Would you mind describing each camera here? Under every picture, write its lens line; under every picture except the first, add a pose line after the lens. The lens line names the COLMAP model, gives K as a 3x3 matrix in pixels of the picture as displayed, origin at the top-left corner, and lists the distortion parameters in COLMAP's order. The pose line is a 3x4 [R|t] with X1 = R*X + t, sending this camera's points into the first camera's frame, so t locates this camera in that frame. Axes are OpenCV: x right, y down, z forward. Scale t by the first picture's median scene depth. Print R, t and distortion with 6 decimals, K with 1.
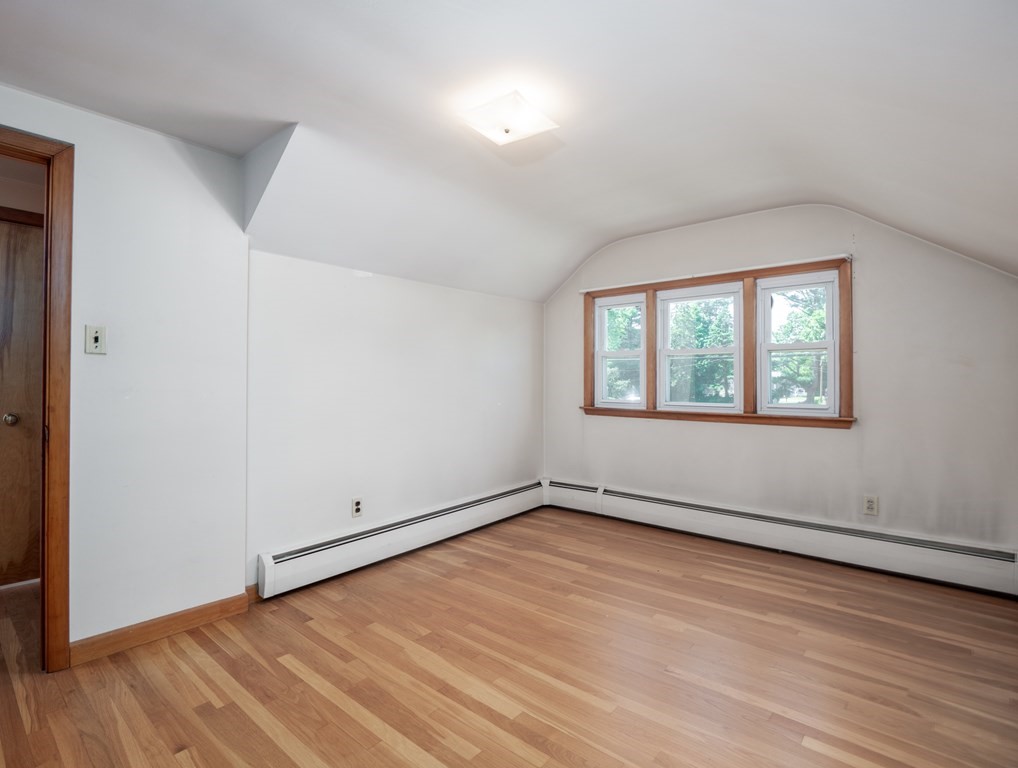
lens RADIAL K [[503.2, 0, 504.5], [0, 503.2, 378.6], [0, 0, 1]] dist [-0.004633, -0.001580]
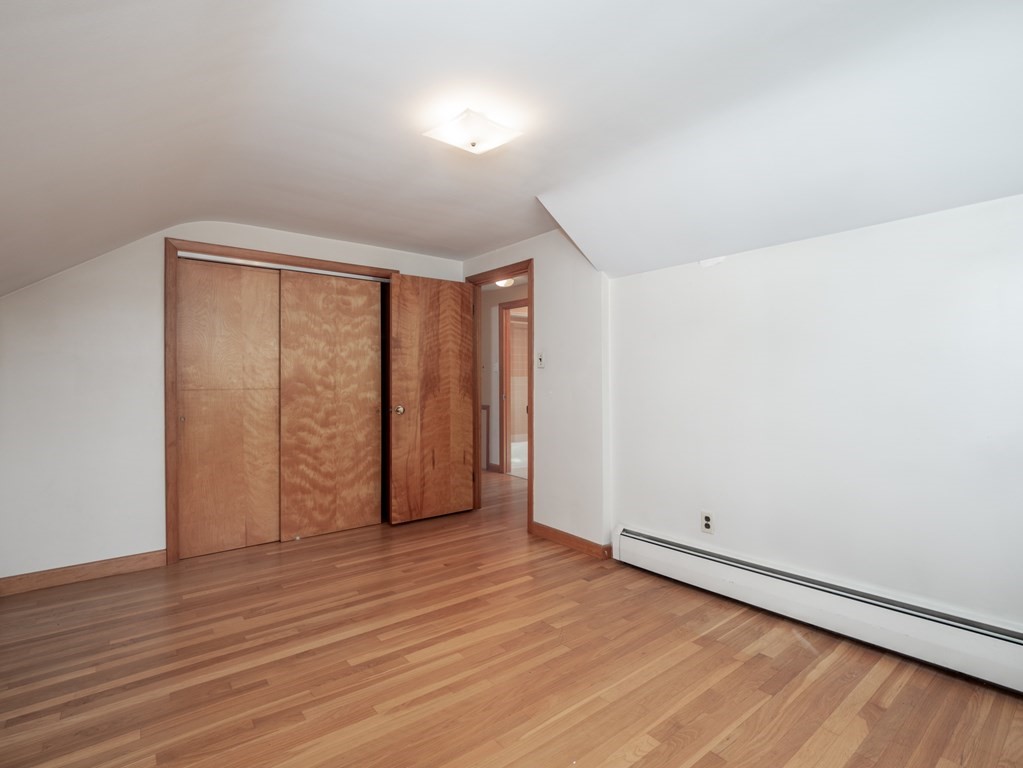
lens RADIAL K [[497.4, 0, 511.5], [0, 497.4, 384.0], [0, 0, 1]] dist [0.000976, 0.000105]
pose [[-0.179118, 0.008193, -0.983793, 0.678165], [0.013325, 0.999894, 0.005901, -0.003872], [0.983737, -0.012052, -0.179208, 0.853573]]
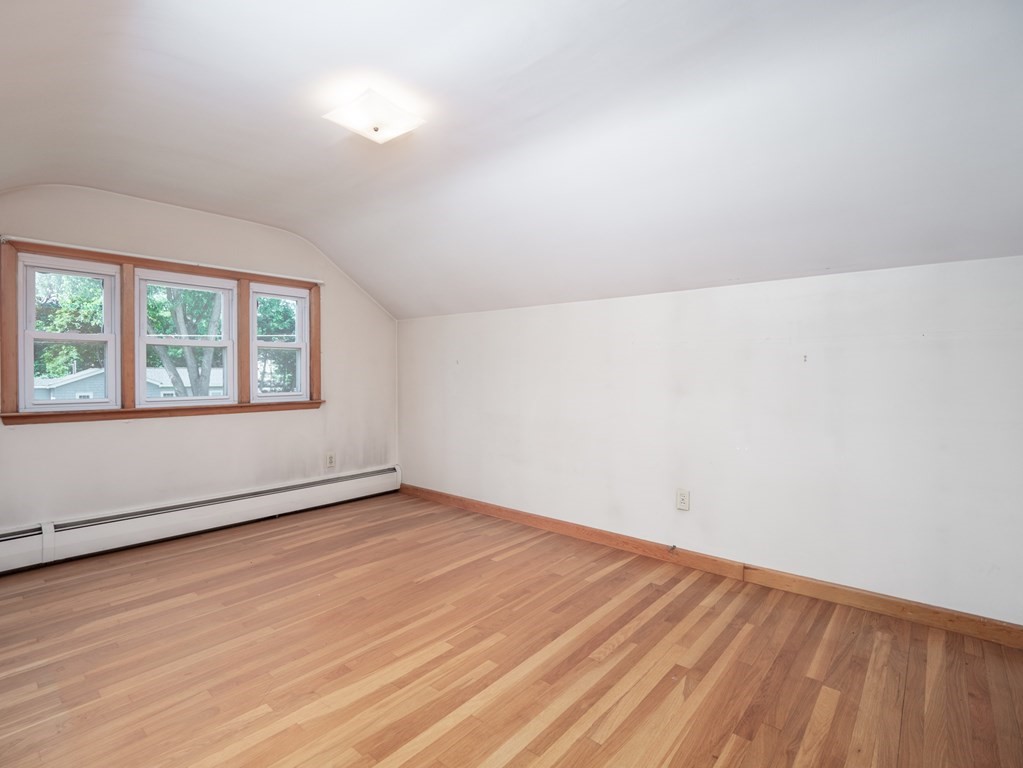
lens RADIAL K [[499.3, 0, 500.9], [0, 499.3, 377.8], [0, 0, 1]] dist [-0.009055, -0.000325]
pose [[0.014953, -0.008642, 0.999851, -0.687154], [-0.004116, 0.999954, 0.008705, 0.002523], [-0.999880, -0.004246, 0.014917, 0.495064]]
